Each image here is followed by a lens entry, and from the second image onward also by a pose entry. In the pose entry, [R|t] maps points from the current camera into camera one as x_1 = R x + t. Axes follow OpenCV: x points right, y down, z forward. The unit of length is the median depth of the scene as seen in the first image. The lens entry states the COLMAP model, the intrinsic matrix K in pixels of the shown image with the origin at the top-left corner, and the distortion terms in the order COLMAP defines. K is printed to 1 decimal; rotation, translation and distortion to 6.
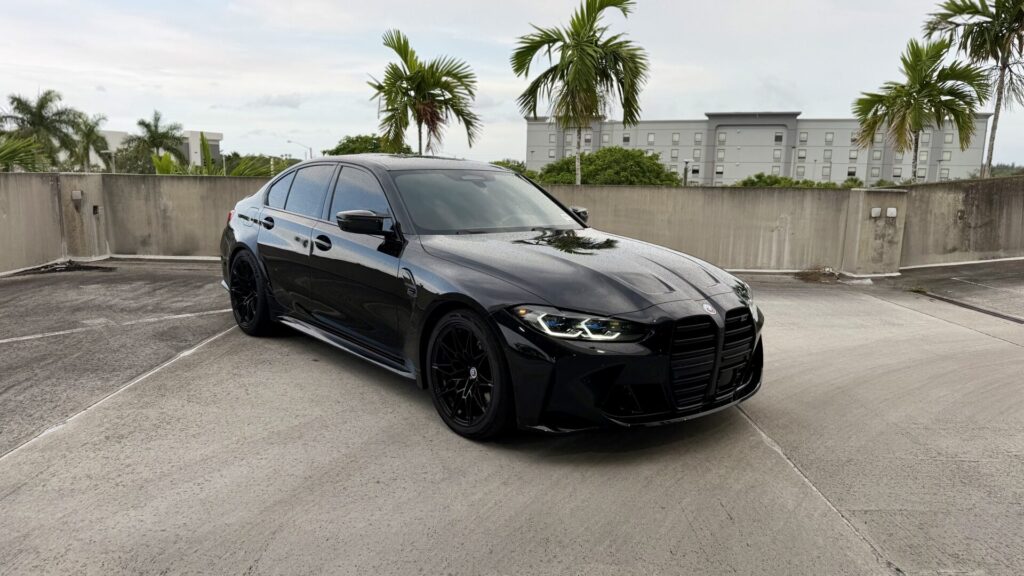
lens RADIAL K [[723.3, 0, 505.9], [0, 723.3, 290.1], [0, 0, 1]] dist [0.008748, -0.006162]
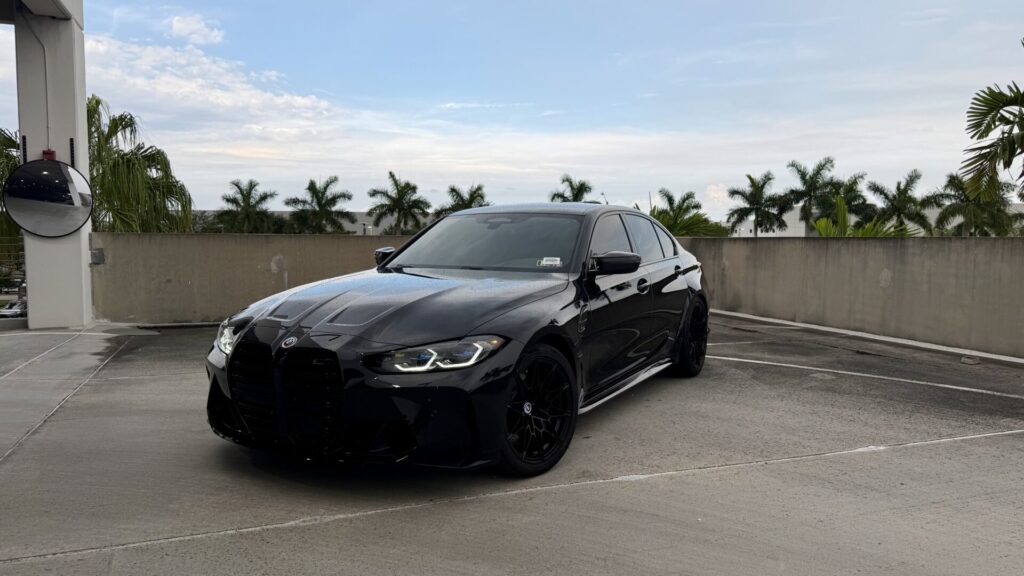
lens RADIAL K [[712.8, 0, 506.9], [0, 712.8, 289.3], [0, 0, 1]] dist [-0.001591, -0.004721]
pose [[0.334743, 0.050061, -0.940979, 0.439651], [-0.147061, 0.989127, 0.000307, -0.031715], [0.930763, 0.138279, 0.338466, 0.332273]]
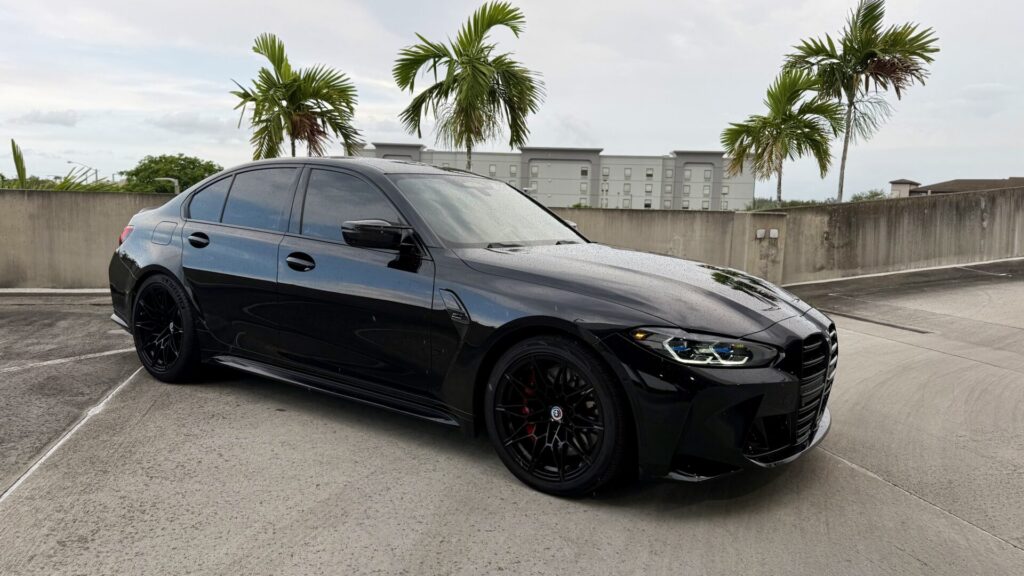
lens RADIAL K [[723.3, 0, 505.9], [0, 723.3, 290.1], [0, 0, 1]] dist [0.008748, -0.006162]
pose [[0.967386, -0.020756, 0.252456, -0.109519], [0.030732, 0.998892, -0.035636, 0.000712], [-0.251436, 0.042232, 0.966952, 0.077913]]
